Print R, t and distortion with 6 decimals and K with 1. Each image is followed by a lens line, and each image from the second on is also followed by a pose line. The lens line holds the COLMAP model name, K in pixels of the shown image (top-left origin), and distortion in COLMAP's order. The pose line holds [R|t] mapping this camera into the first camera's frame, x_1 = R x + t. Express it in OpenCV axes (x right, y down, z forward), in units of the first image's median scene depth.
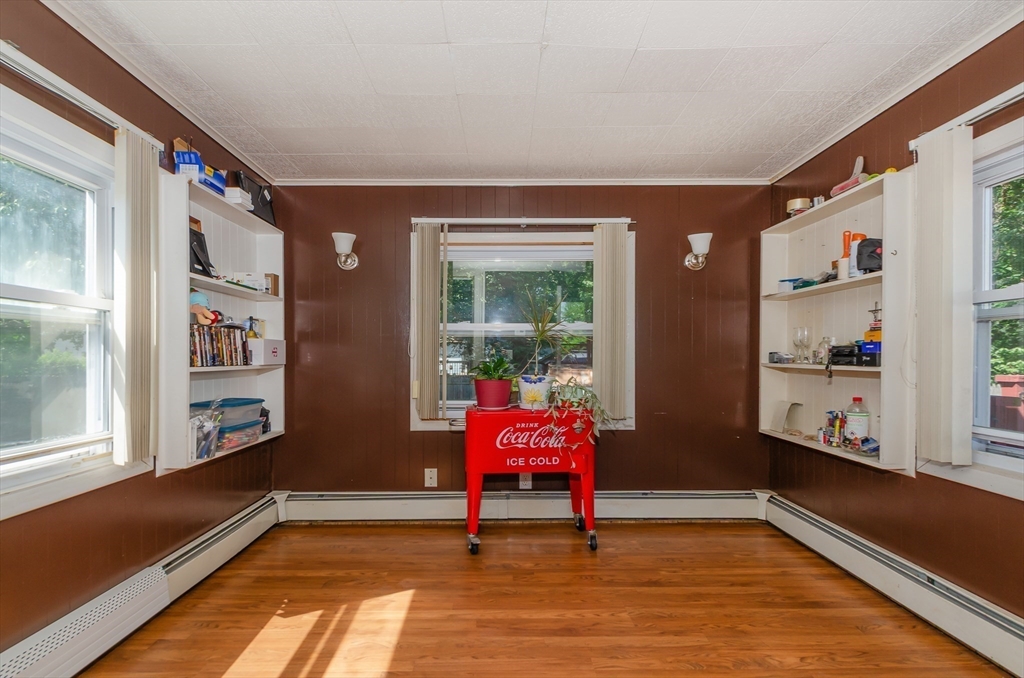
lens RADIAL K [[519.2, 0, 508.2], [0, 519.2, 356.6], [0, 0, 1]] dist [-0.000548, 0.000336]
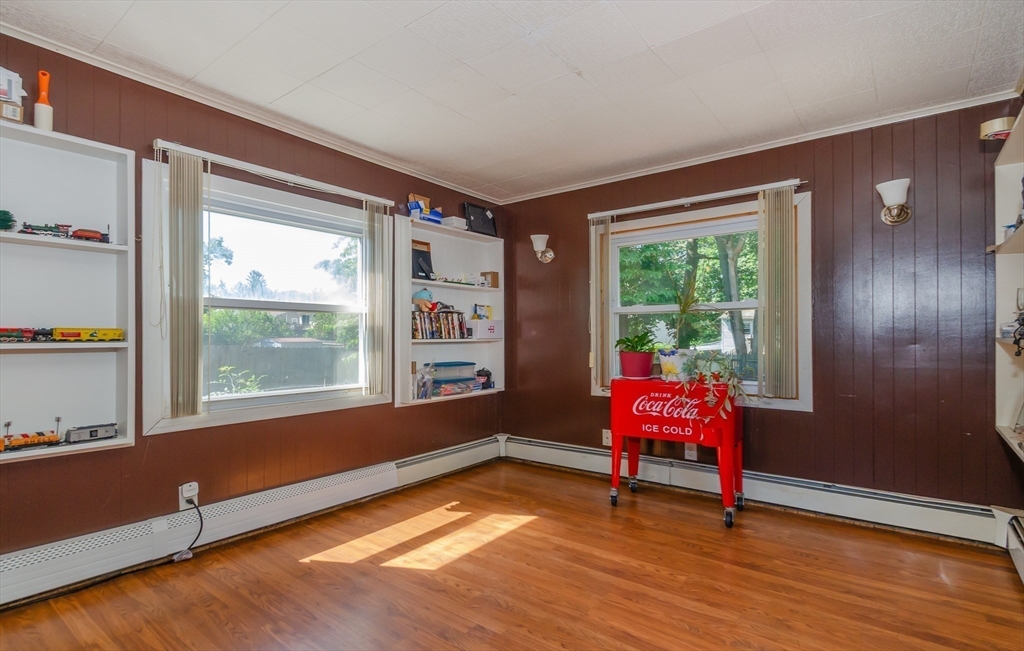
lens RADIAL K [[507.8, 0, 512.0], [0, 507.8, 325.5], [0, 0, 1]] dist [0.000897, -0.000701]
pose [[0.786939, -0.014510, -0.616860, 0.443546], [0.004557, 0.999833, -0.017706, 0.005957], [0.617014, 0.011122, 0.786873, -0.014269]]
